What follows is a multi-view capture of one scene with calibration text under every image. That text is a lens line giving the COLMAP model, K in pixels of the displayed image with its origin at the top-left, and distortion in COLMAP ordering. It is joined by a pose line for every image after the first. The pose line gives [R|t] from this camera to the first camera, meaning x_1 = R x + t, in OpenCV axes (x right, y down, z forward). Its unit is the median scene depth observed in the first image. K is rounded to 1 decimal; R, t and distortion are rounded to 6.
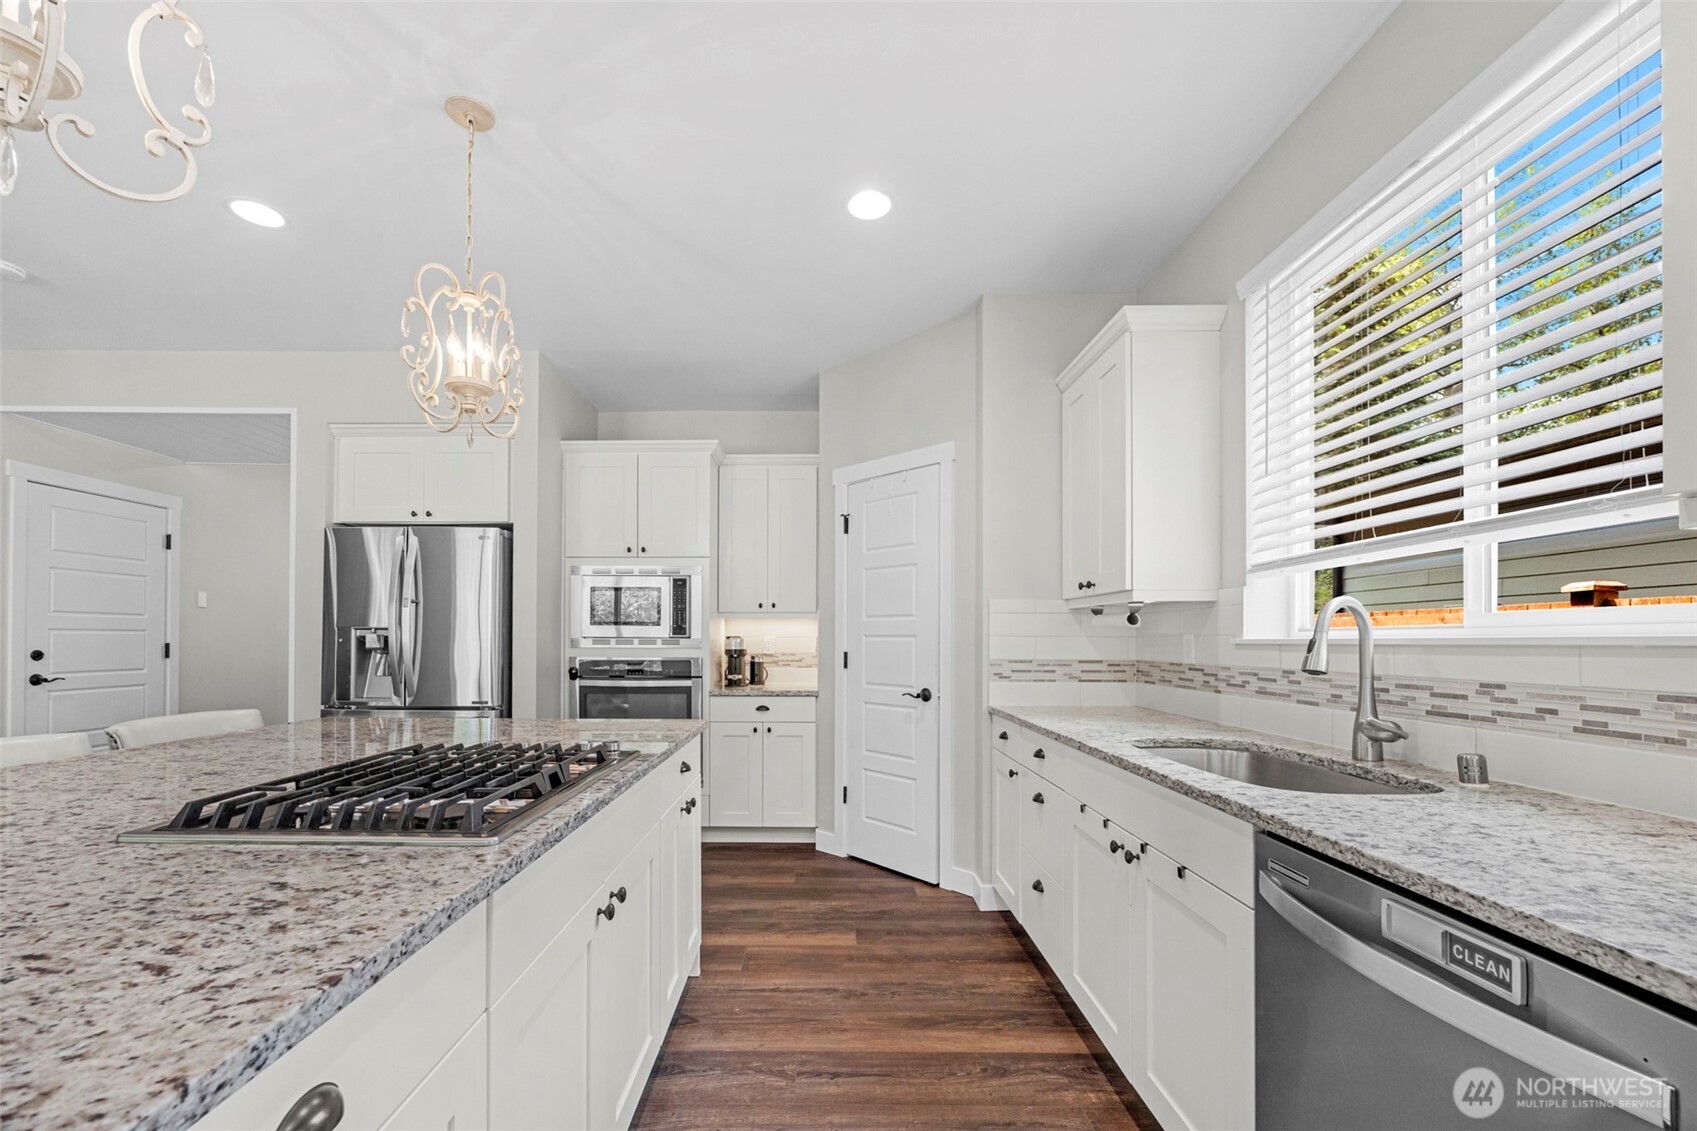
lens RADIAL K [[675.3, 0, 816.6], [0, 675.3, 634.5], [0, 0, 1]] dist [0.000580, 0.000054]
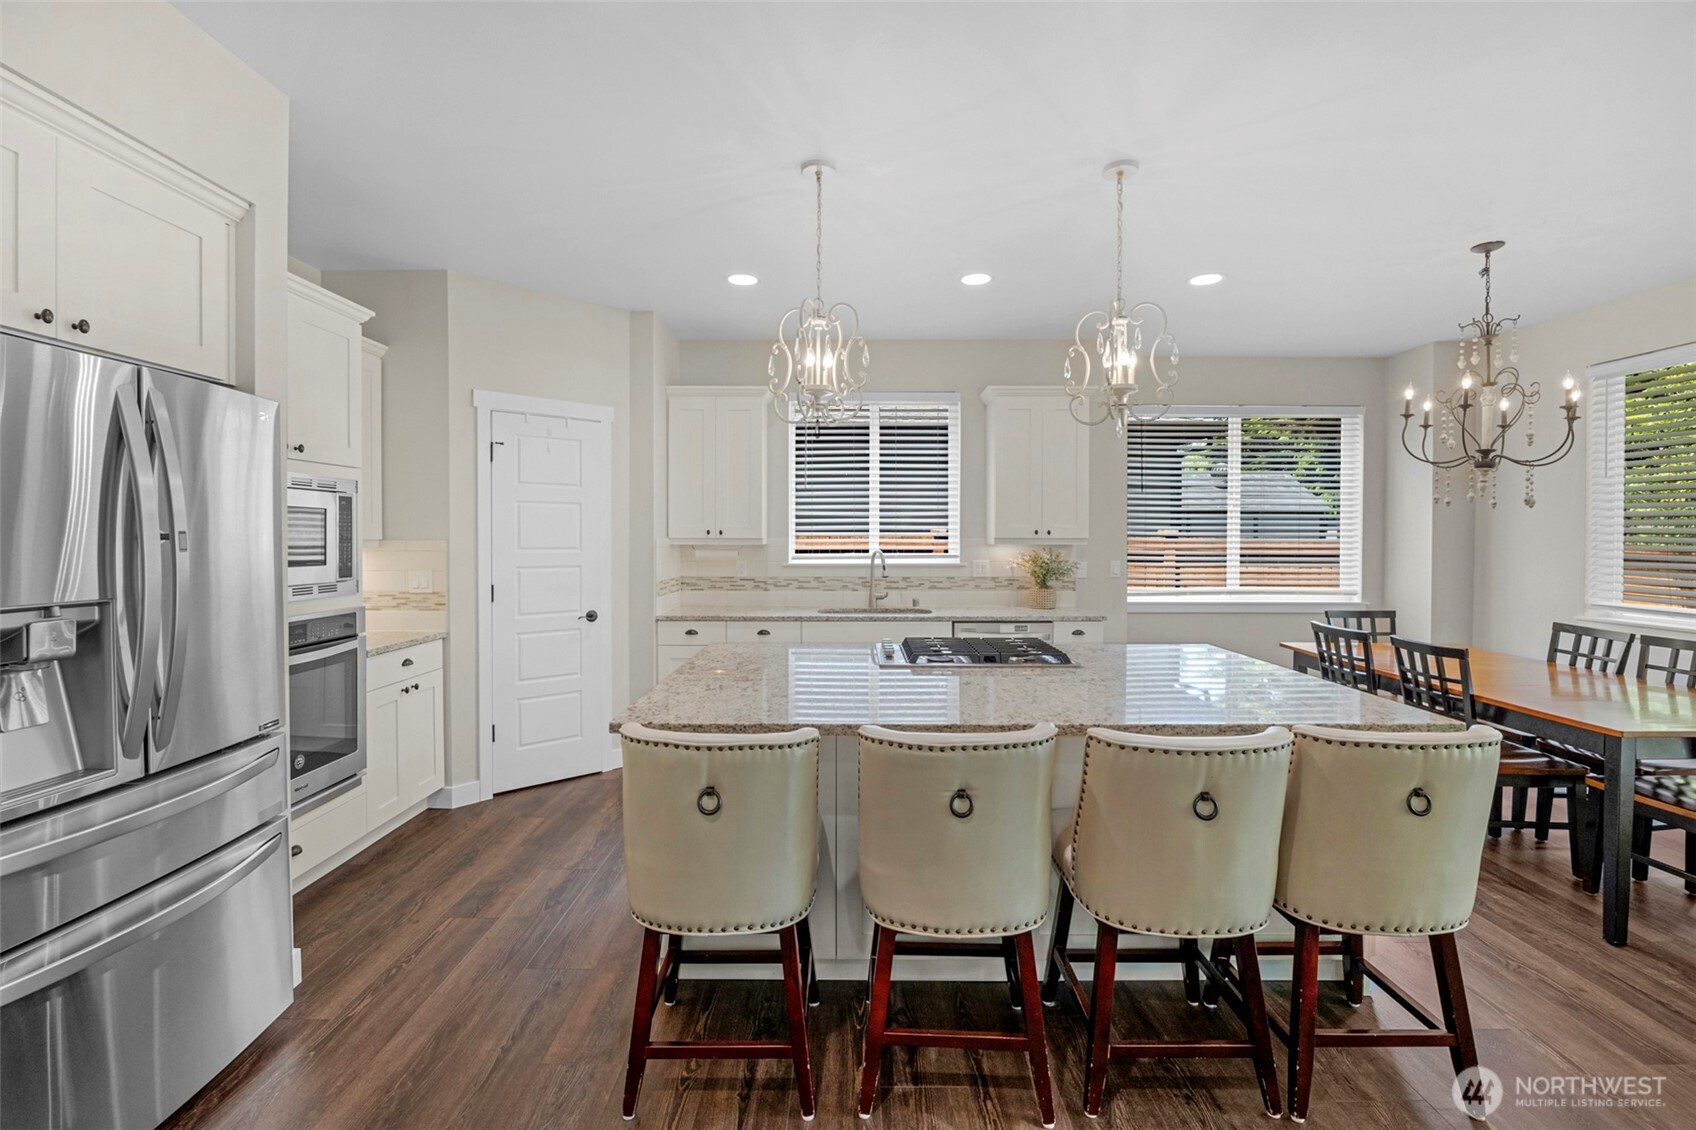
lens RADIAL K [[742.8, 0, 839.1], [0, 742.8, 546.0], [0, 0, 1]] dist [-0.008584, 0.000324]
pose [[0.002987, -0.013982, 0.999898, -0.968006], [-0.009685, 0.999855, 0.014010, -0.047022], [-0.999949, -0.009726, 0.002851, 0.482988]]
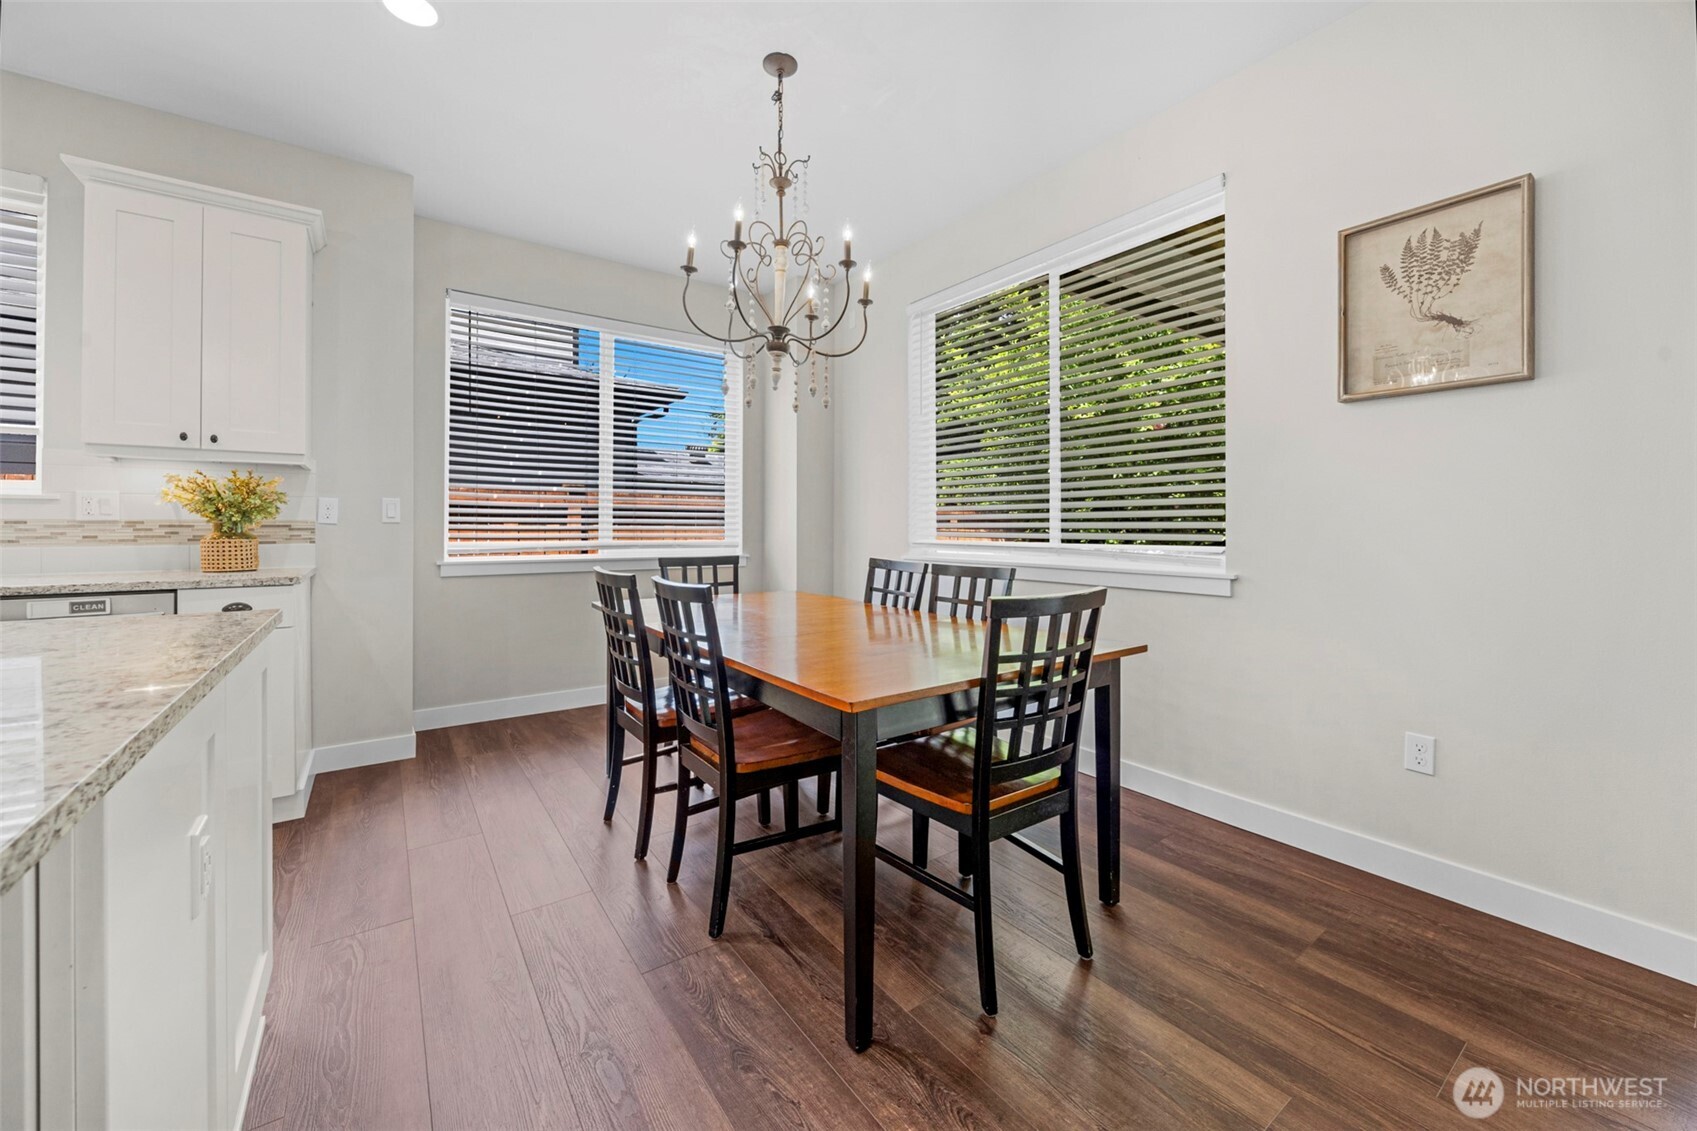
lens RADIAL K [[666.7, 0, 853.4], [0, 666.7, 525.0], [0, 0, 1]] dist [-0.008208, -0.000280]
pose [[-0.588964, 0.001972, 0.808157, -0.610322], [-0.008568, 0.999926, -0.008684, 0.028129], [-0.808114, -0.012039, -0.588903, 0.010769]]
